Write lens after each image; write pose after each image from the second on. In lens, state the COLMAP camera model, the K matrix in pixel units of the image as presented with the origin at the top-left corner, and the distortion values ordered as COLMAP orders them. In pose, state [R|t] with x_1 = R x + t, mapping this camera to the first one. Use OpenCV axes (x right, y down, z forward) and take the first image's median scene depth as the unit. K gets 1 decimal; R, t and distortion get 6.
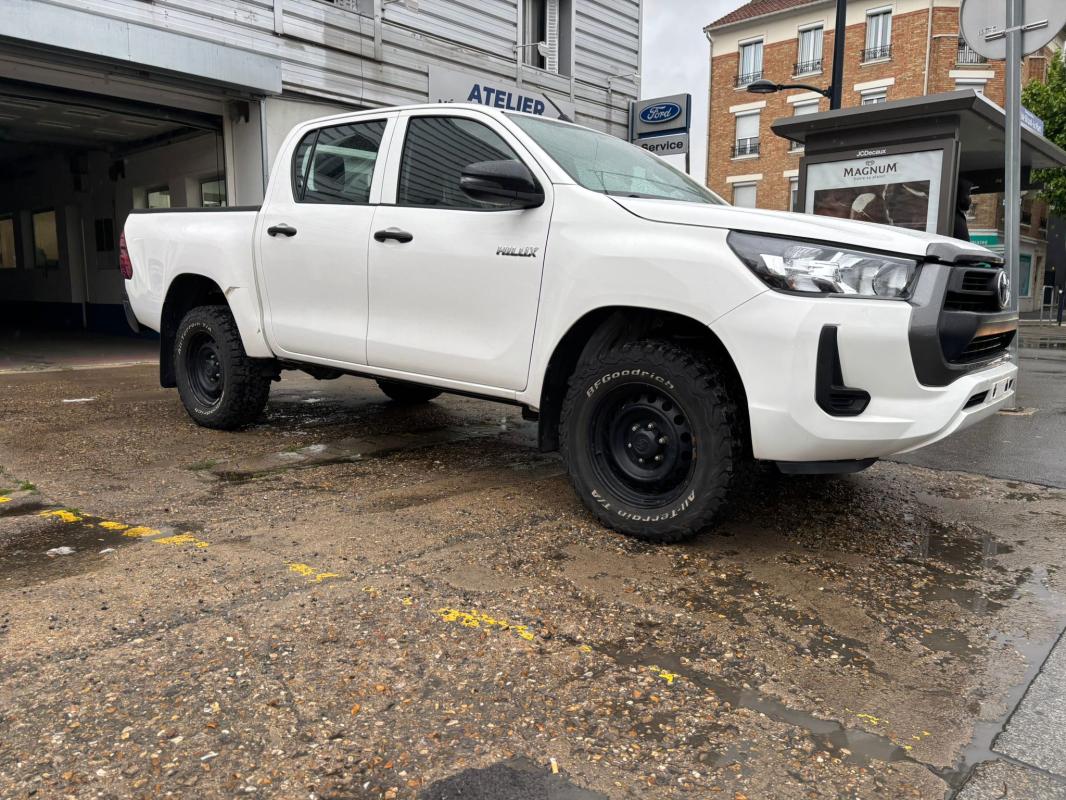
lens RADIAL K [[803.0, 0, 529.5], [0, 803.0, 404.5], [0, 0, 1]] dist [0.014663, 0.010031]
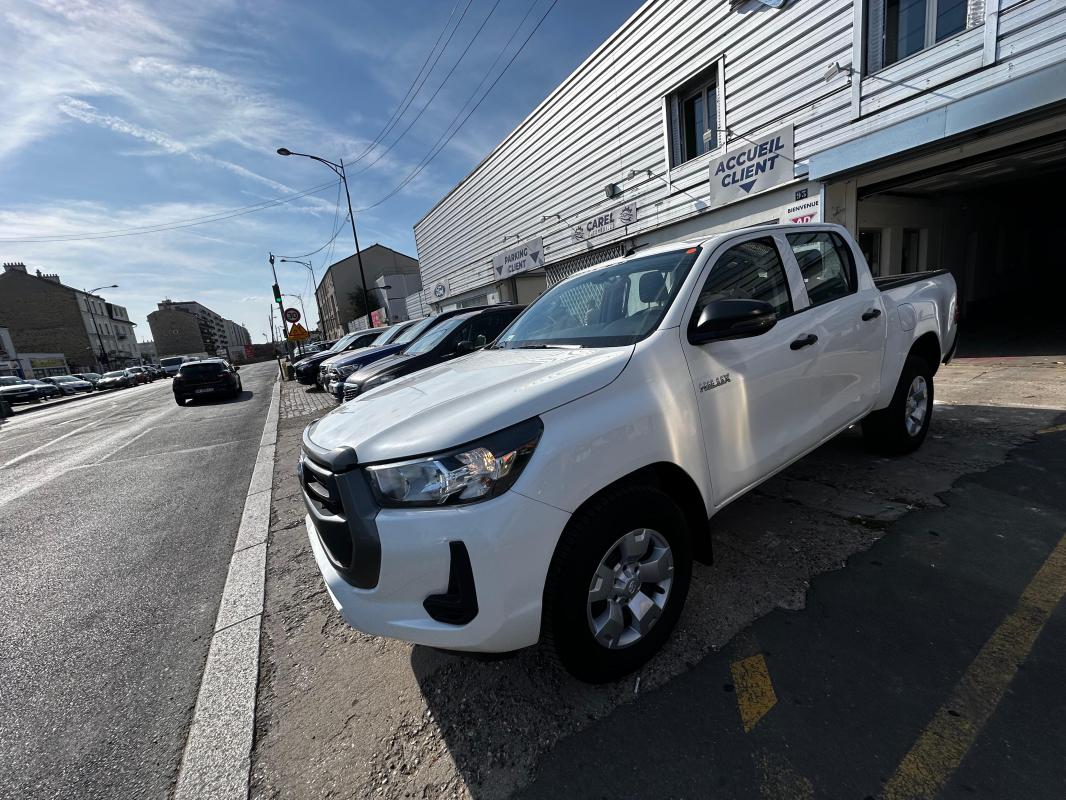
lens RADIAL K [[425.8, 0, 536.0], [0, 425.8, 403.2], [0, 0, 1]] dist [-0.000467, 0.000110]
pose [[-0.281188, 0.204525, -0.937605, 0.275331], [-0.016102, 0.975882, 0.217704, -0.093895], [0.959518, 0.076313, -0.271113, 0.380521]]
